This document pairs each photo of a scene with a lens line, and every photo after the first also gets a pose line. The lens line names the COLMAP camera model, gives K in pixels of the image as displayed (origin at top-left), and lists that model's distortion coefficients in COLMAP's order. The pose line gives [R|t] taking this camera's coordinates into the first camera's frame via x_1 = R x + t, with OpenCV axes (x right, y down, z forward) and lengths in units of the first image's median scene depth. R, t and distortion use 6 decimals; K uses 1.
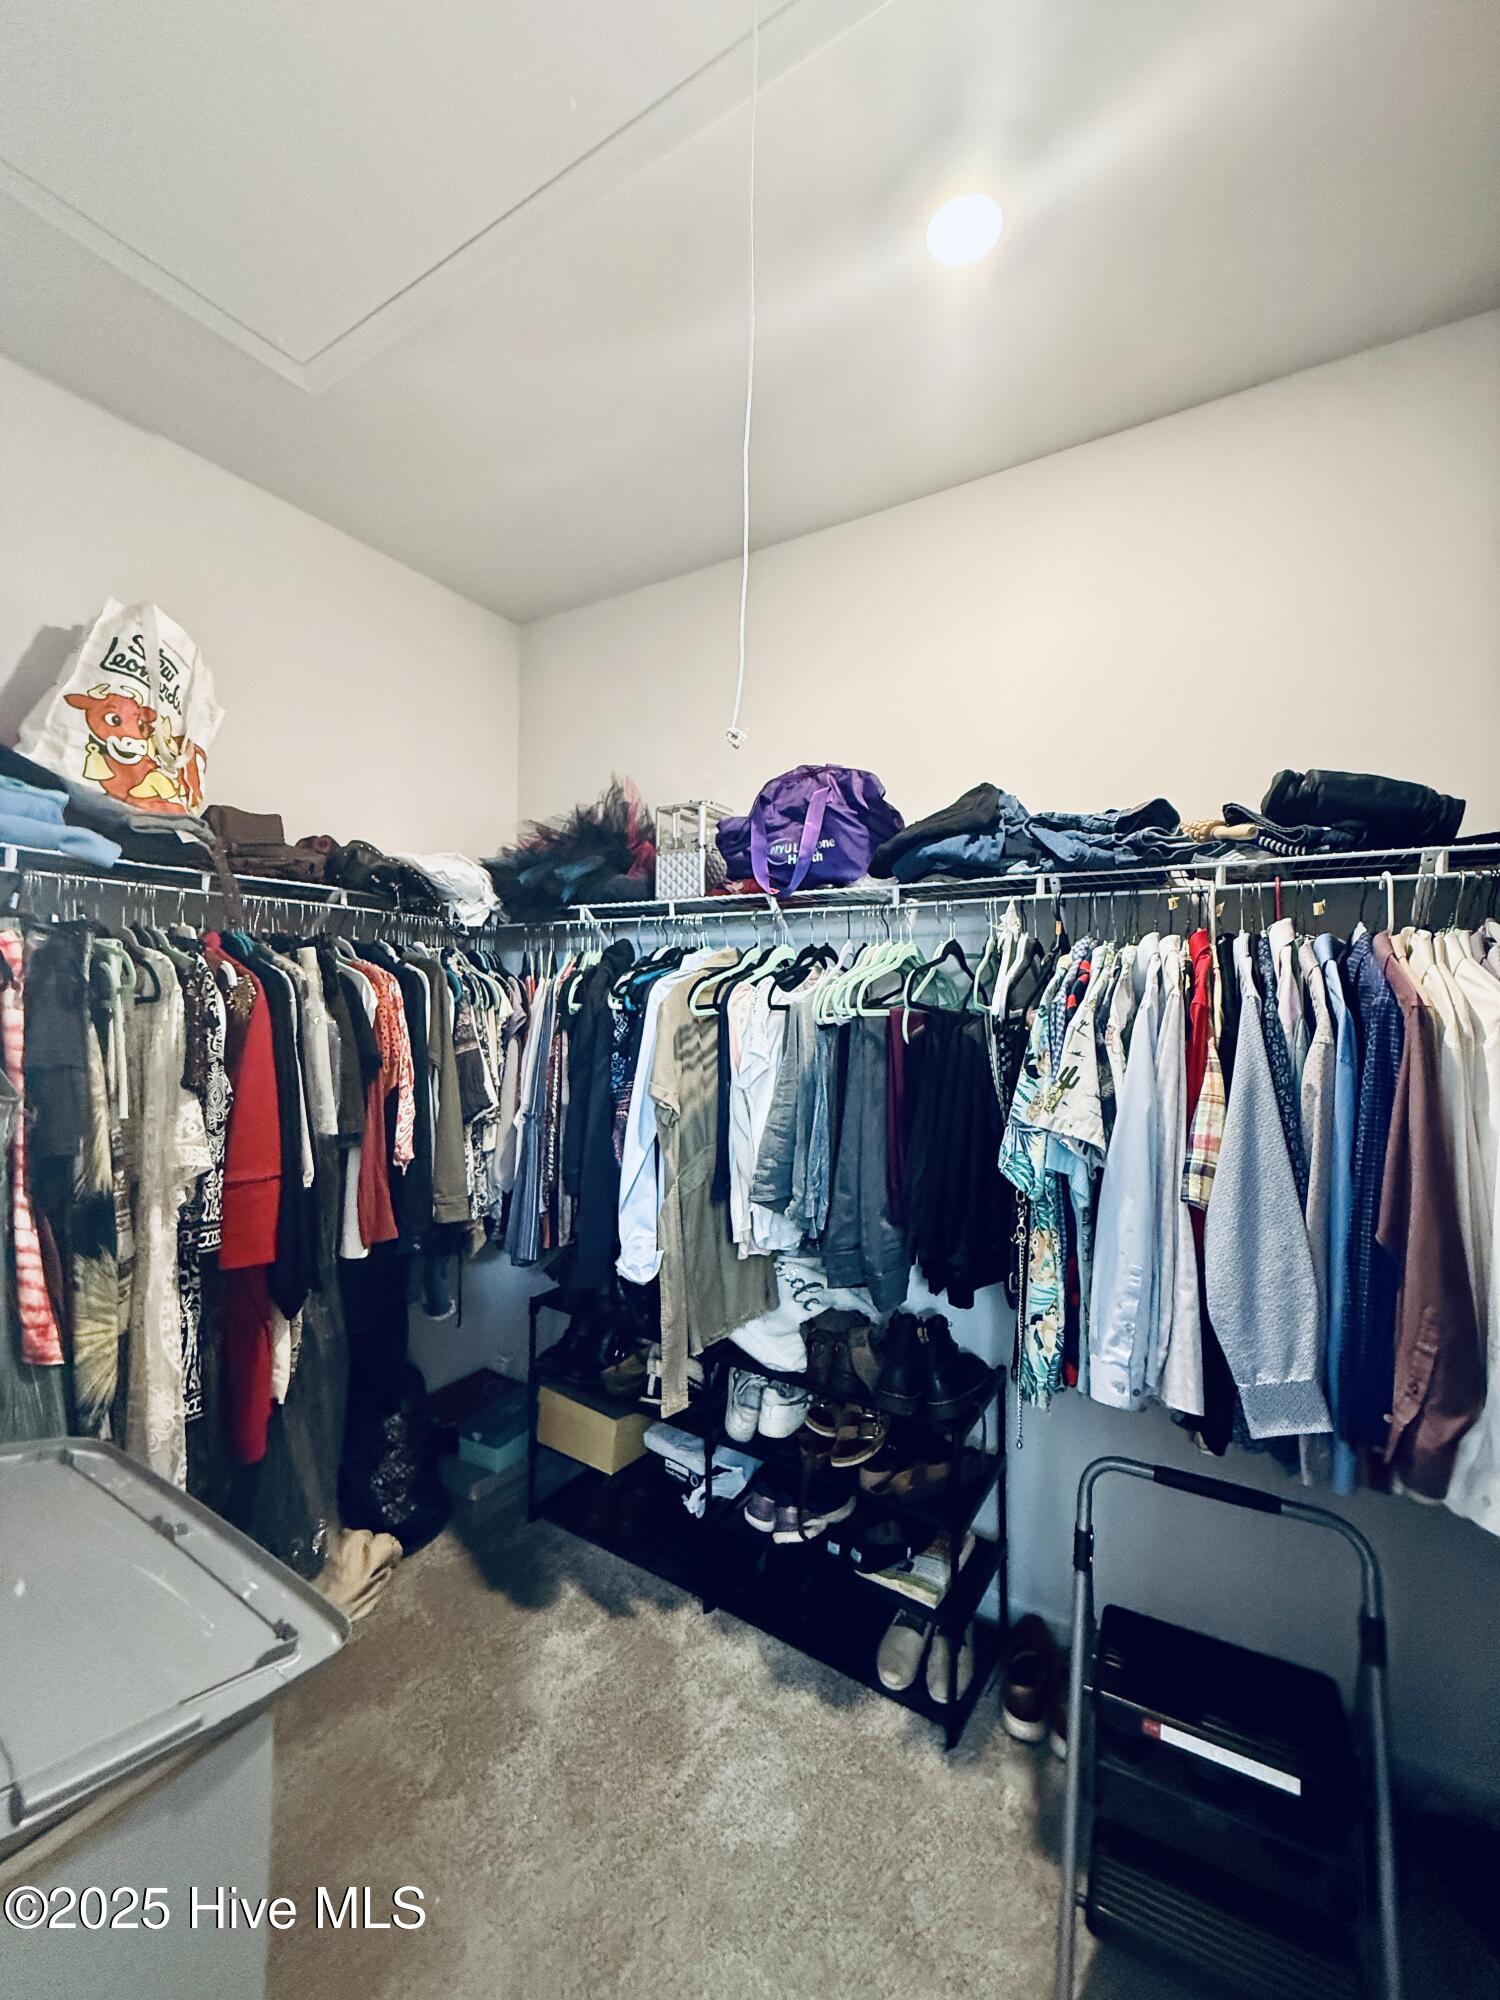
lens RADIAL K [[795.5, 0, 754.7], [0, 795.5, 998.4], [0, 0, 1]] dist [-0.002963, 0.000455]
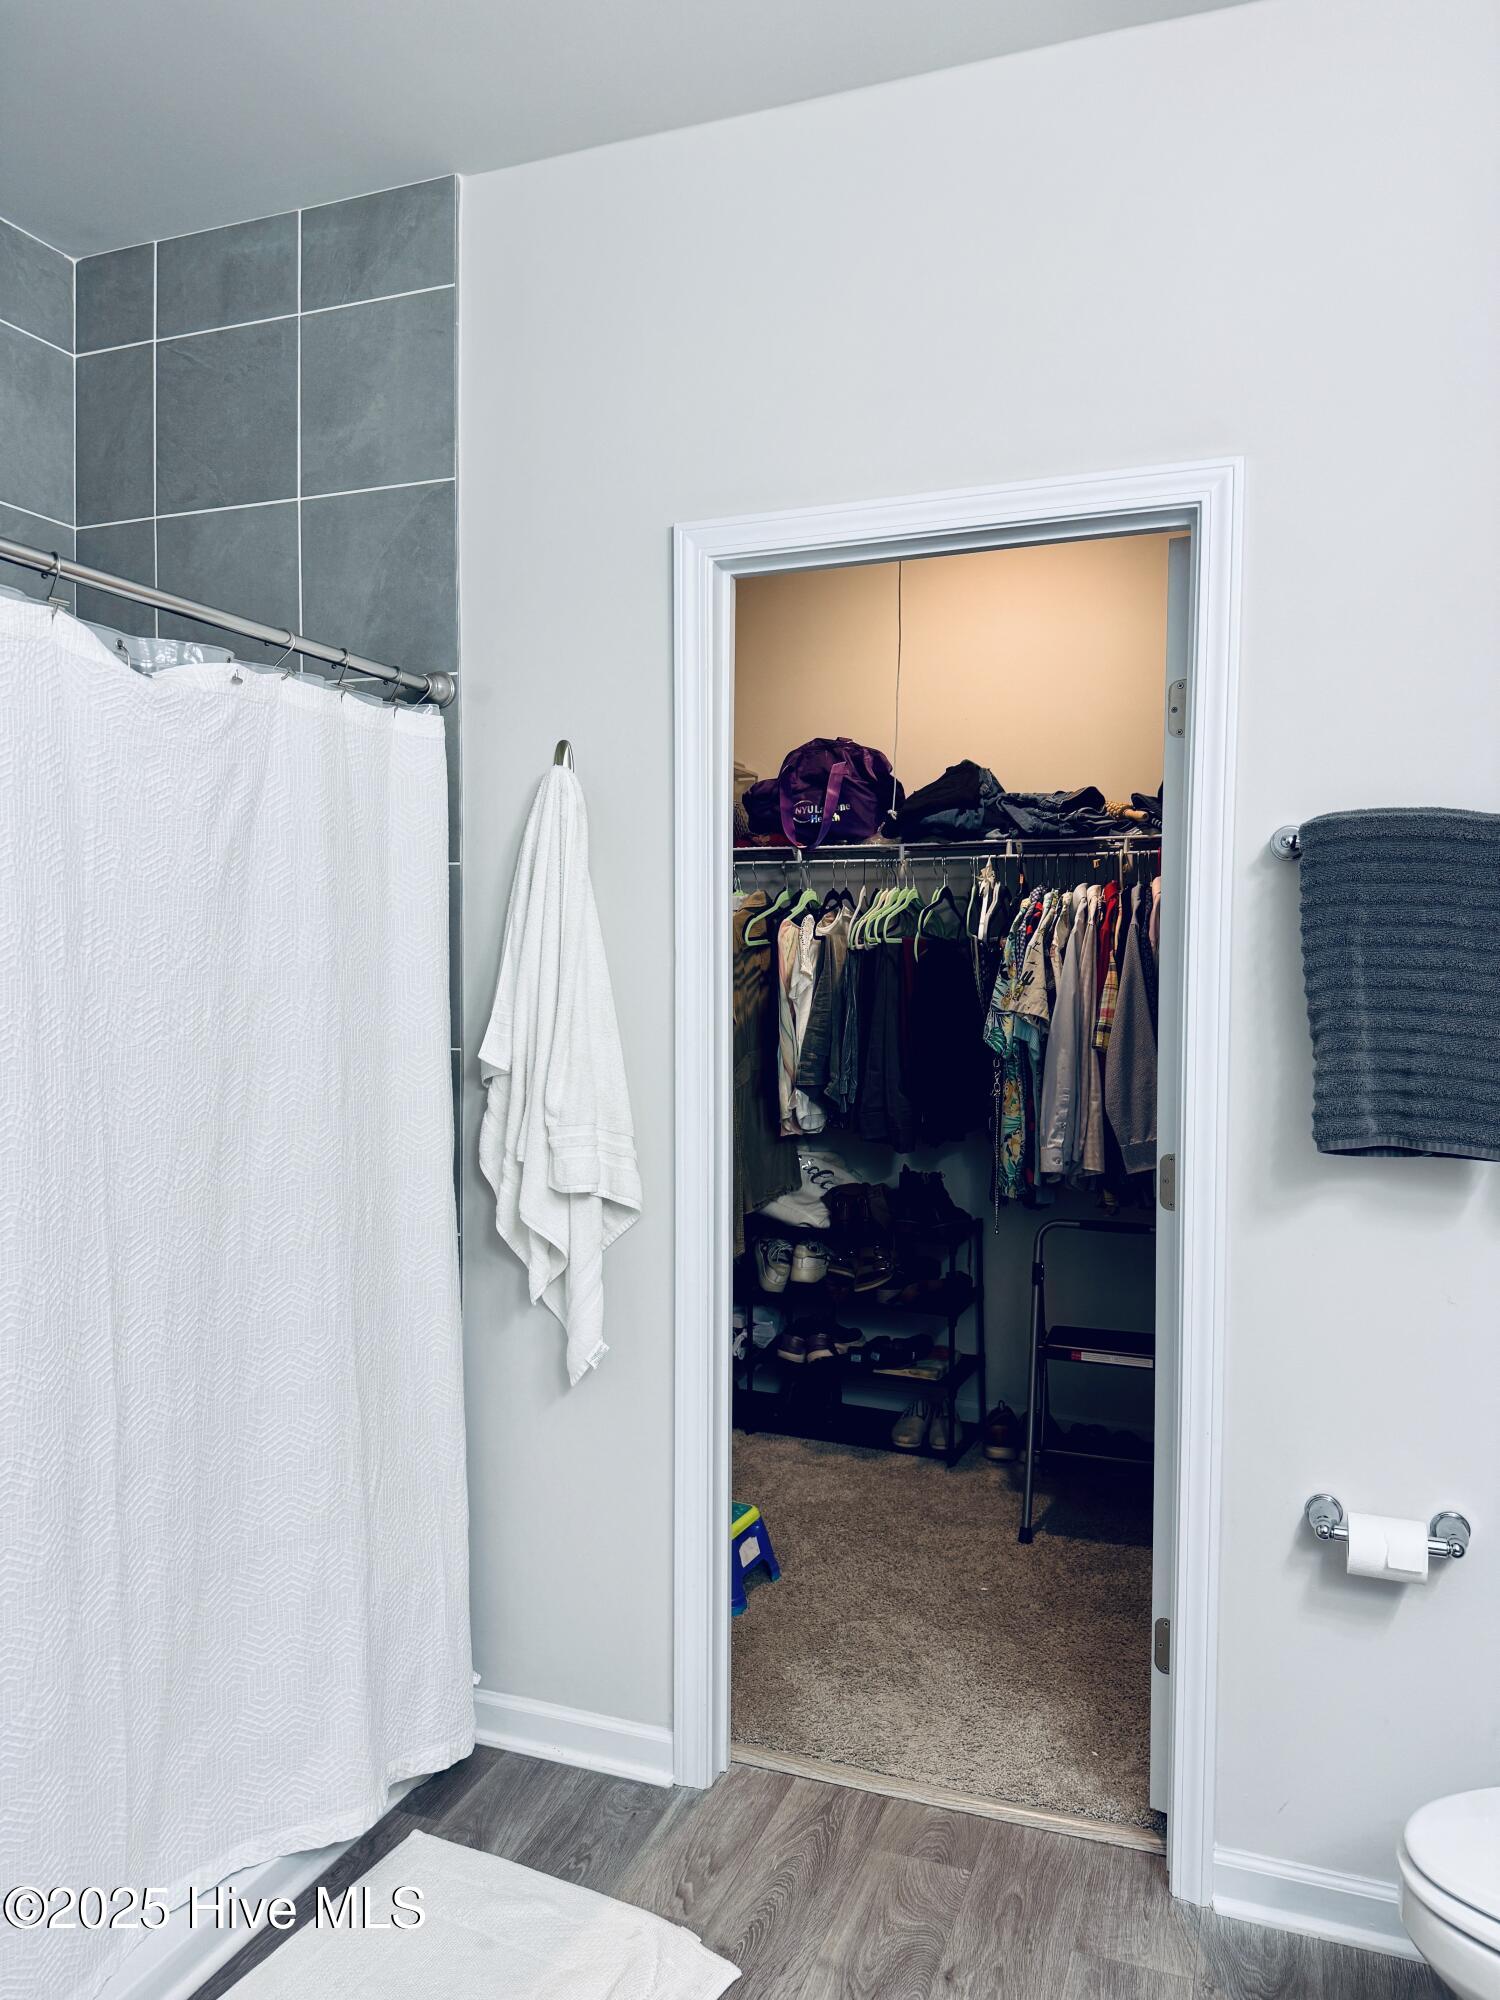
lens RADIAL K [[1411.9, 0, 747.8], [0, 1411.9, 1006.9], [0, 0, 1]] dist [0.117142, -0.000219]
pose [[0.985049, -0.011855, 0.171865, -0.512482], [0.006278, 0.999437, 0.032958, 0.050432], [-0.172159, -0.031386, 0.984569, -1.351665]]
